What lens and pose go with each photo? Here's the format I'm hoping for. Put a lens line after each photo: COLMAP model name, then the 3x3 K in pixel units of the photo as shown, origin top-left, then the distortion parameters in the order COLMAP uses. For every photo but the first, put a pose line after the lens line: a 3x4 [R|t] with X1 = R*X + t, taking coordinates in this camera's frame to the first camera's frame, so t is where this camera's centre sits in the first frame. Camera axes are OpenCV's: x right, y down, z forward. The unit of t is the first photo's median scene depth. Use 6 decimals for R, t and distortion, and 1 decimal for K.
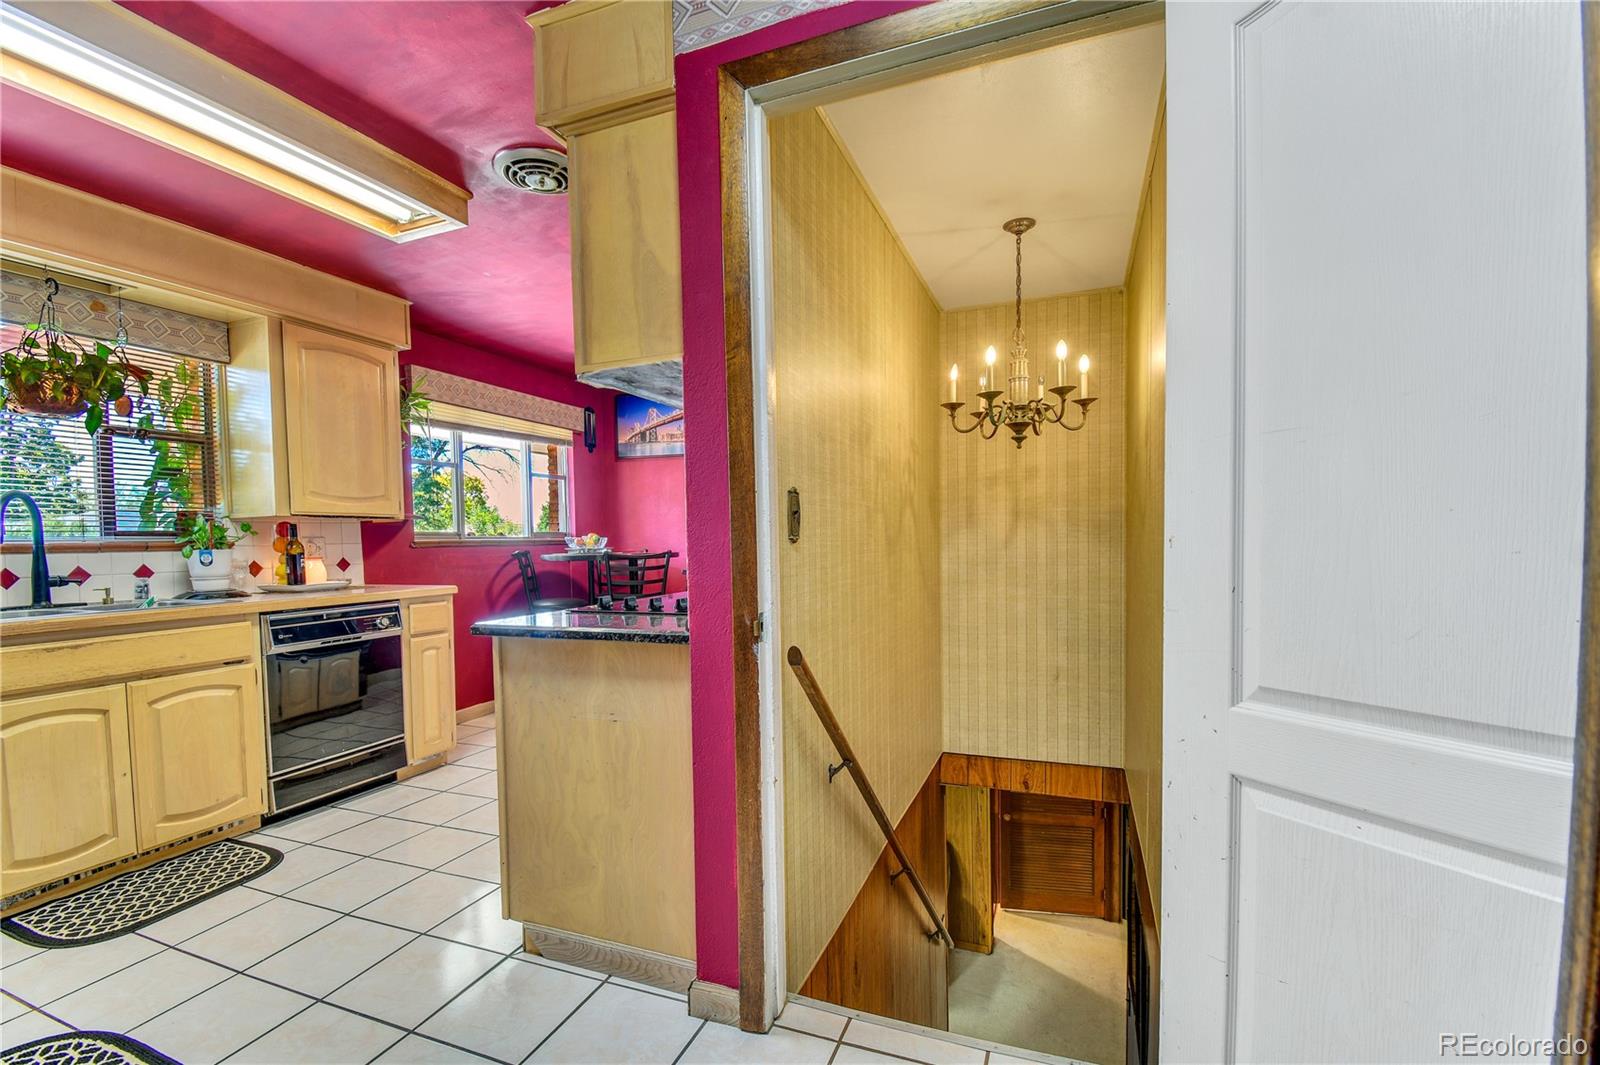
lens RADIAL K [[715.1, 0, 785.8], [0, 715.1, 571.2], [0, 0, 1]] dist [0.019844, -0.025197]
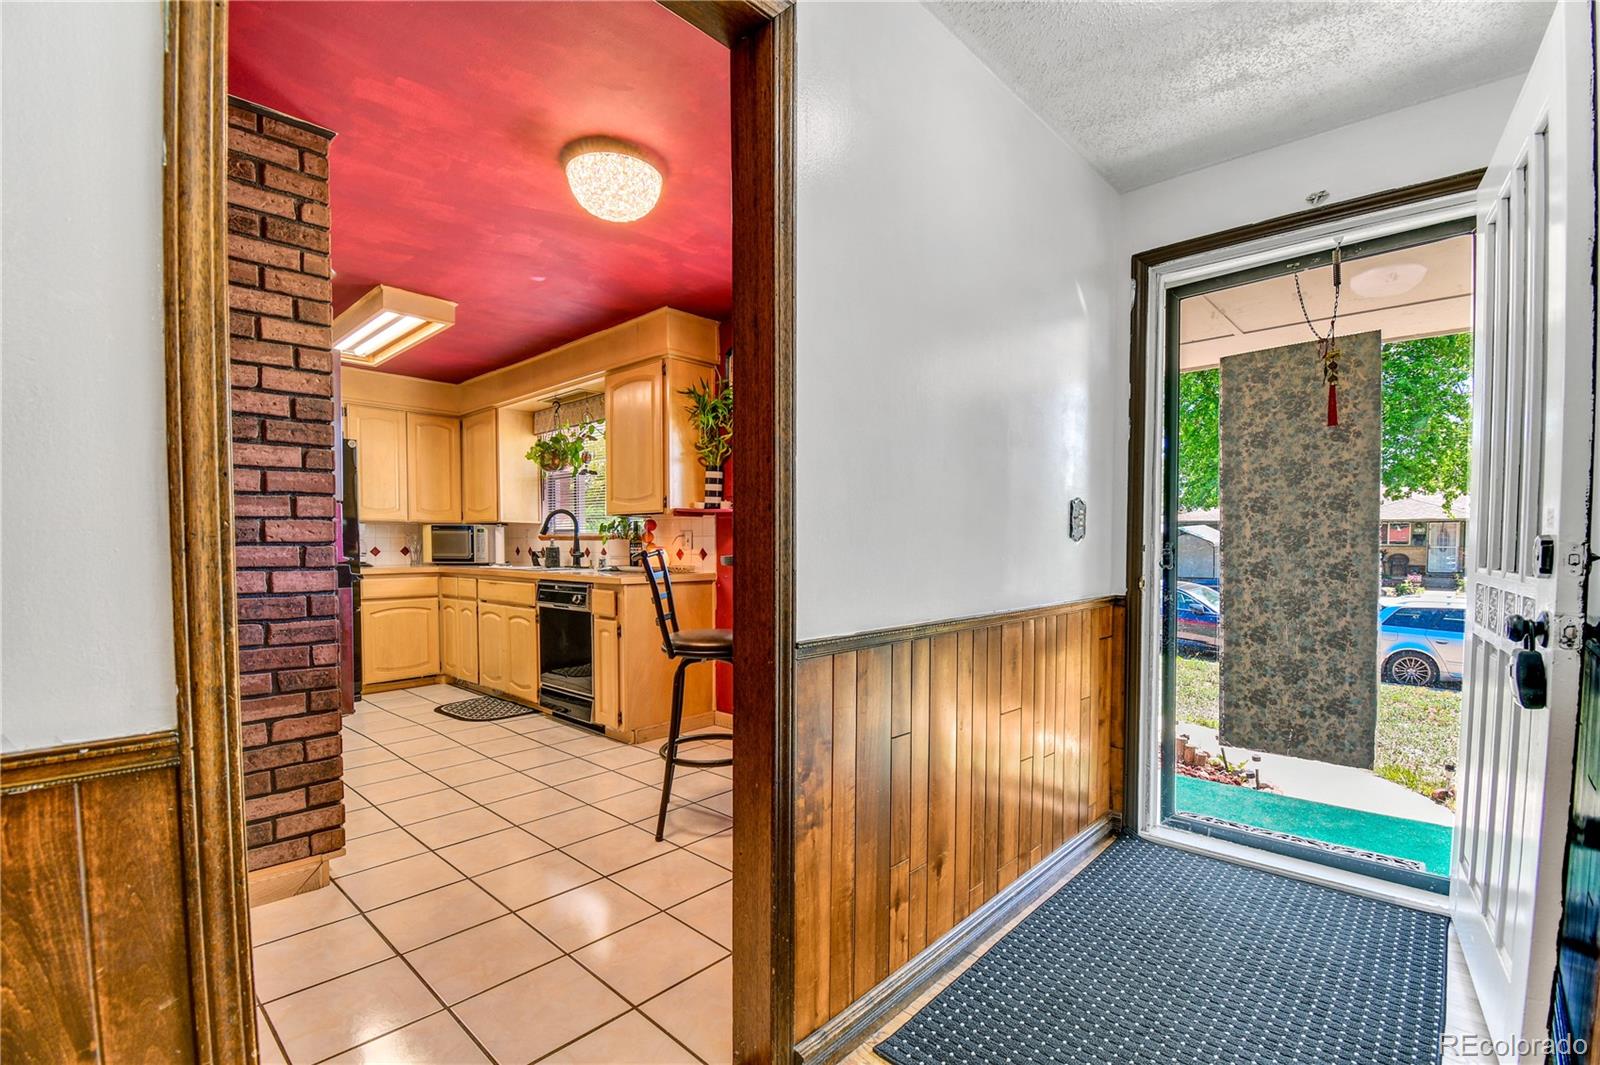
lens RADIAL K [[719.3, 0, 796.3], [0, 719.3, 570.7], [0, 0, 1]] dist [0.015330, -0.025566]
pose [[-0.361796, 0.055994, -0.930574, 0.541135], [-0.032362, 0.996839, 0.072563, -0.094707], [0.931695, 0.056368, -0.358840, 2.073084]]
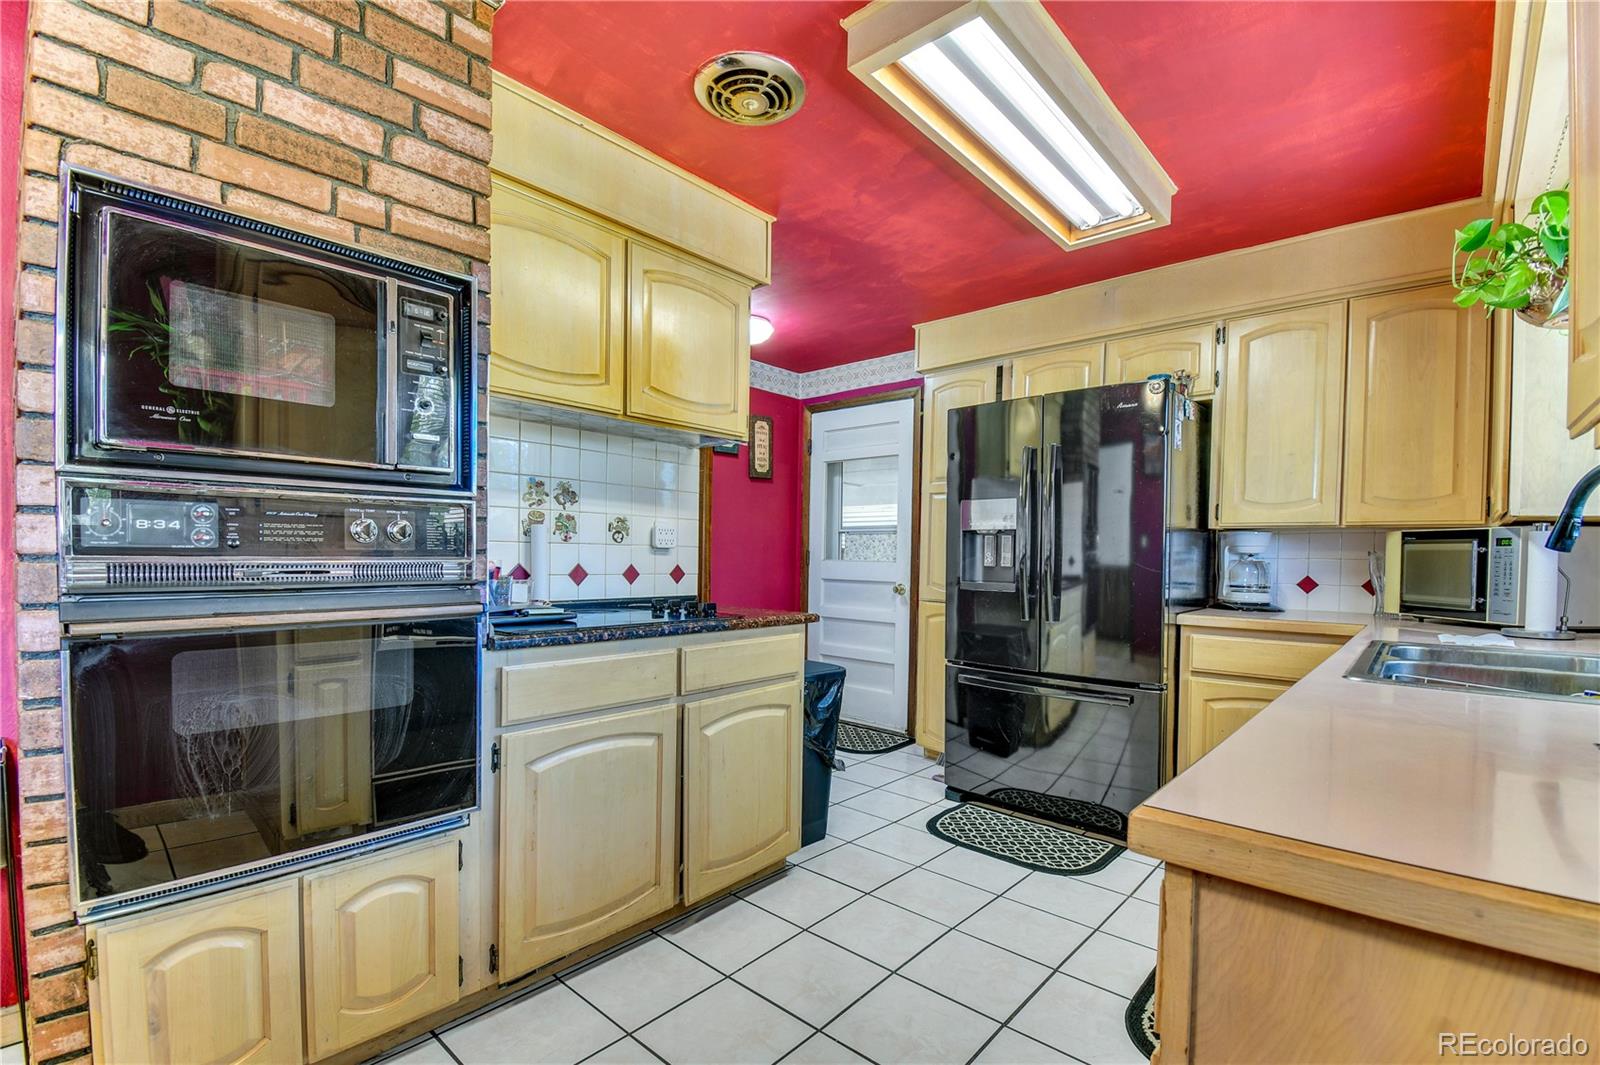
lens RADIAL K [[715.1, 0, 785.8], [0, 715.1, 571.2], [0, 0, 1]] dist [0.019844, -0.025197]
pose [[-0.937194, -0.002673, 0.348797, -0.561609], [0.018017, 0.998265, 0.056061, -0.057409], [-0.348342, 0.058825, -0.935520, 1.517060]]
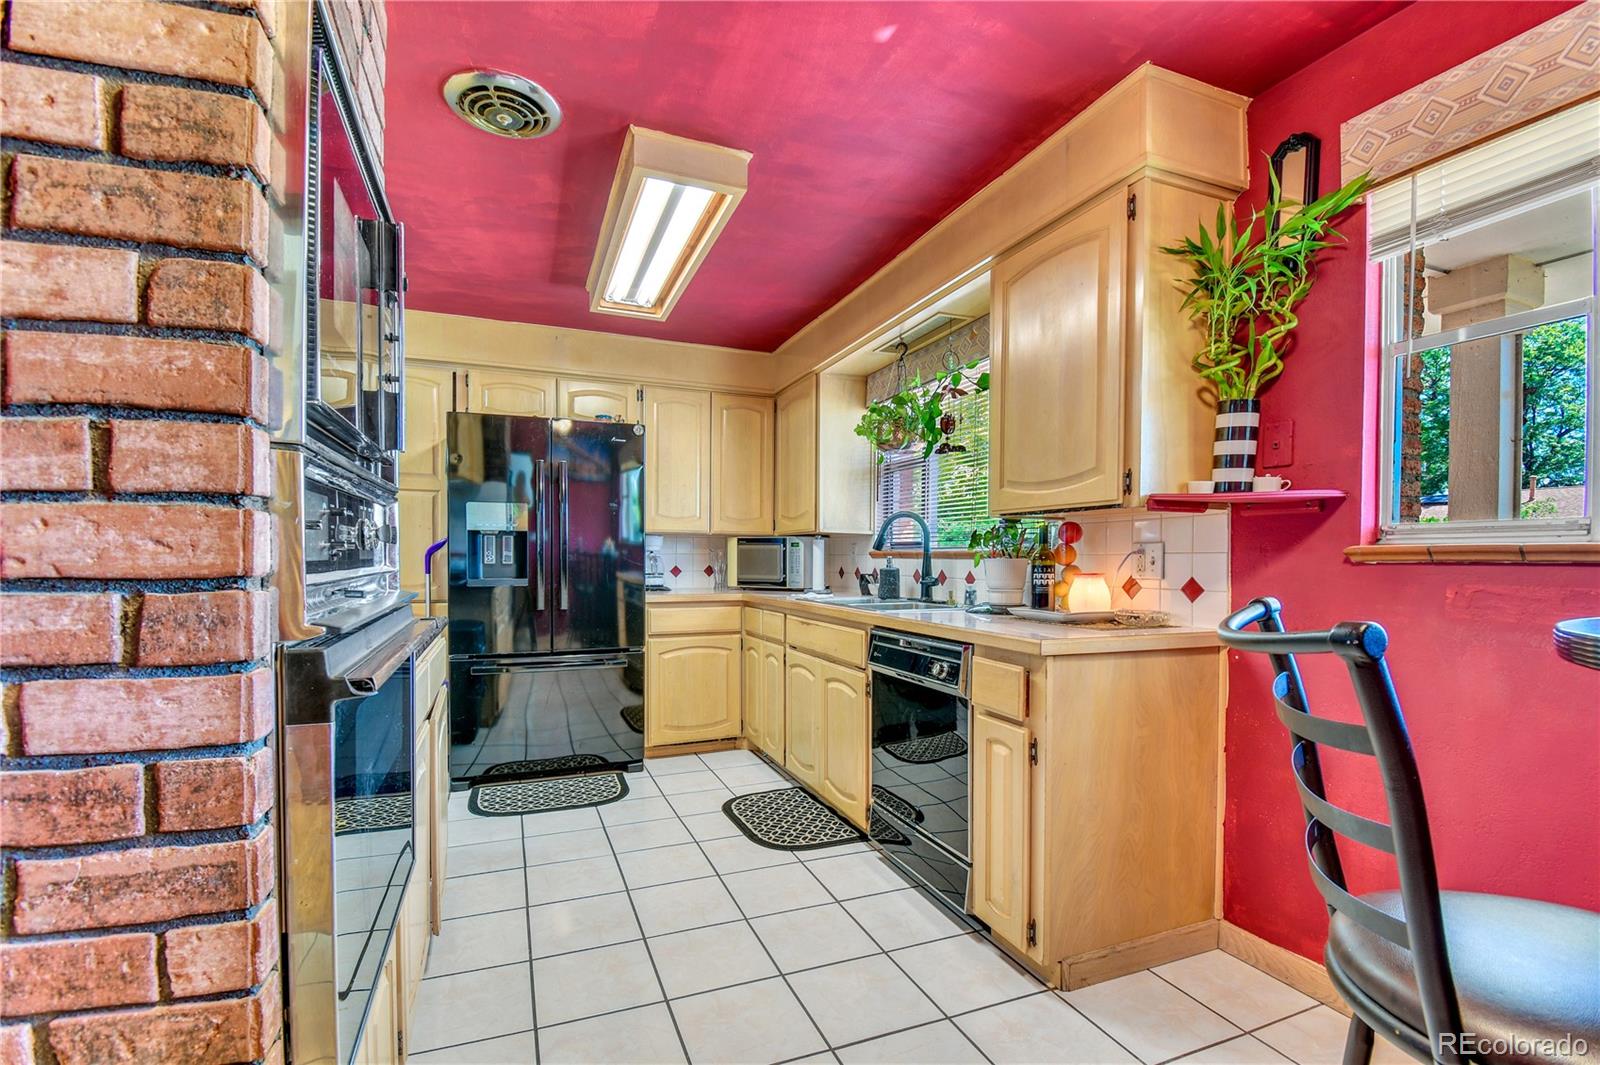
lens RADIAL K [[715.1, 0, 785.8], [0, 715.1, 571.2], [0, 0, 1]] dist [0.019844, -0.025197]
pose [[-0.730756, 0.030537, -0.681956, 0.003348], [-0.017962, 0.997793, 0.063927, -0.071592], [0.682403, 0.058964, -0.728595, 1.589311]]
